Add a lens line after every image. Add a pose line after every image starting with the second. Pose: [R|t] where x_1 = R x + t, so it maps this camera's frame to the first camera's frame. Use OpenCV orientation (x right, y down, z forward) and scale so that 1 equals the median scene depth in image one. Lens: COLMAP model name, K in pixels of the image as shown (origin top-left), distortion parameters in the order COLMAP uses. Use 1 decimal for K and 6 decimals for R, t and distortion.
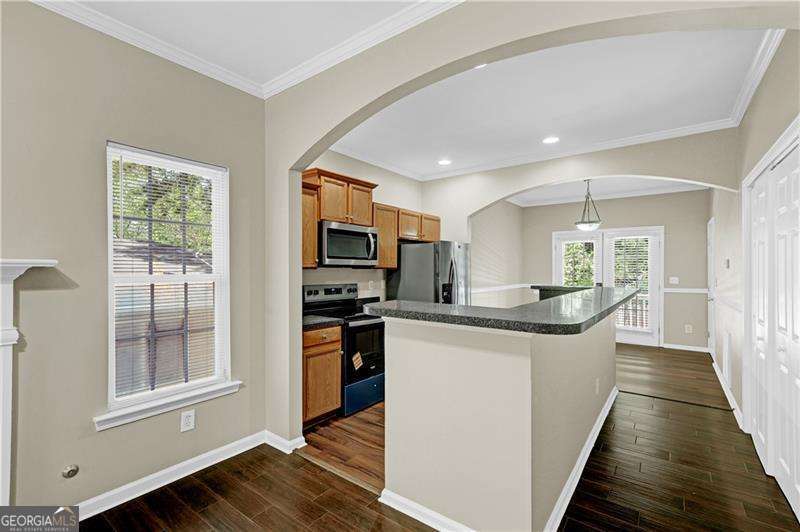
lens RADIAL K [[356.9, 0, 419.7], [0, 356.9, 270.2], [0, 0, 1]] dist [0.001840, 0.000272]
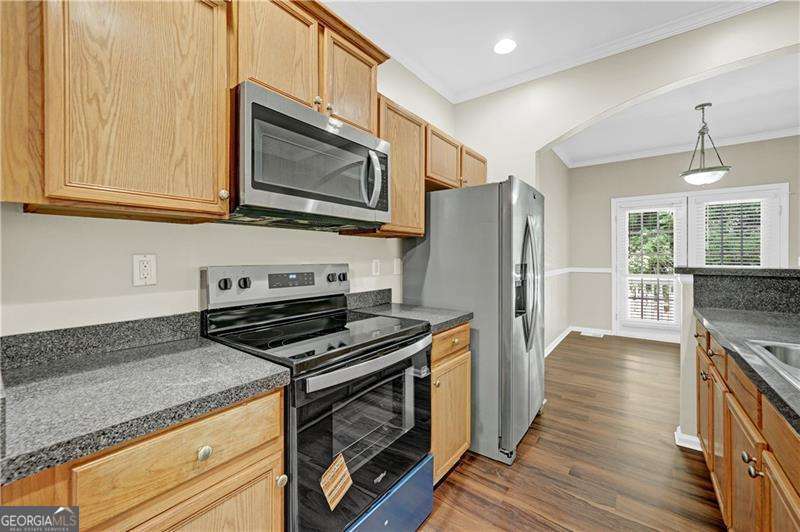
lens RADIAL K [[321.8, 0, 418.3], [0, 321.8, 256.3], [0, 0, 1]] dist [-0.009071, 0.000156]
pose [[0.999974, -0.005324, -0.004949, -0.079488], [0.005314, 0.999984, -0.002147, 0.030871], [0.004960, 0.002121, 0.999985, 0.588824]]
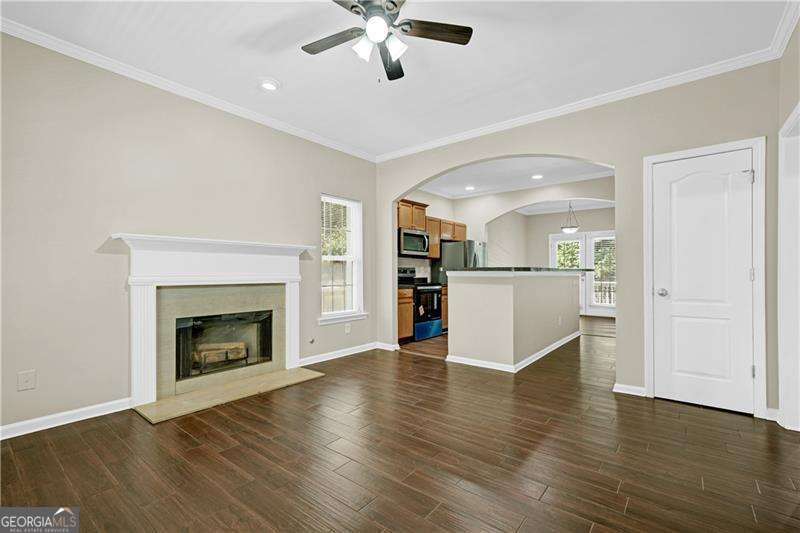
lens RADIAL K [[349.4, 0, 430.4], [0, 349.4, 270.2], [0, 0, 1]] dist [0.000356, 0.000122]
pose [[0.999868, -0.002245, -0.016063, -0.089244], [0.002153, 0.999981, -0.005706, 0.061814], [0.016075, 0.005670, 0.999855, -0.572734]]
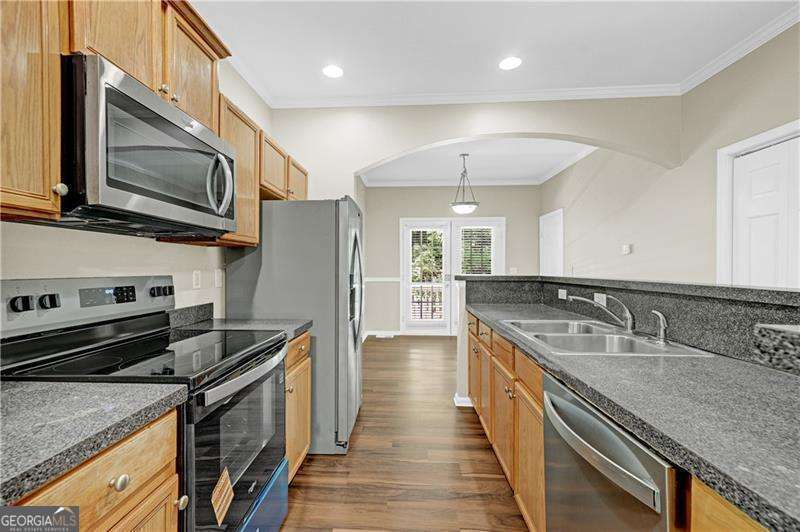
lens RADIAL K [[340.2, 0, 391.9], [0, 340.2, 268.1], [0, 0, 1]] dist [0.000467, 0.000087]
pose [[0.851014, -0.004474, 0.525124, -0.177607], [0.003469, 0.999990, 0.002898, 0.030542], [-0.525131, -0.000645, 0.851021, 0.545822]]
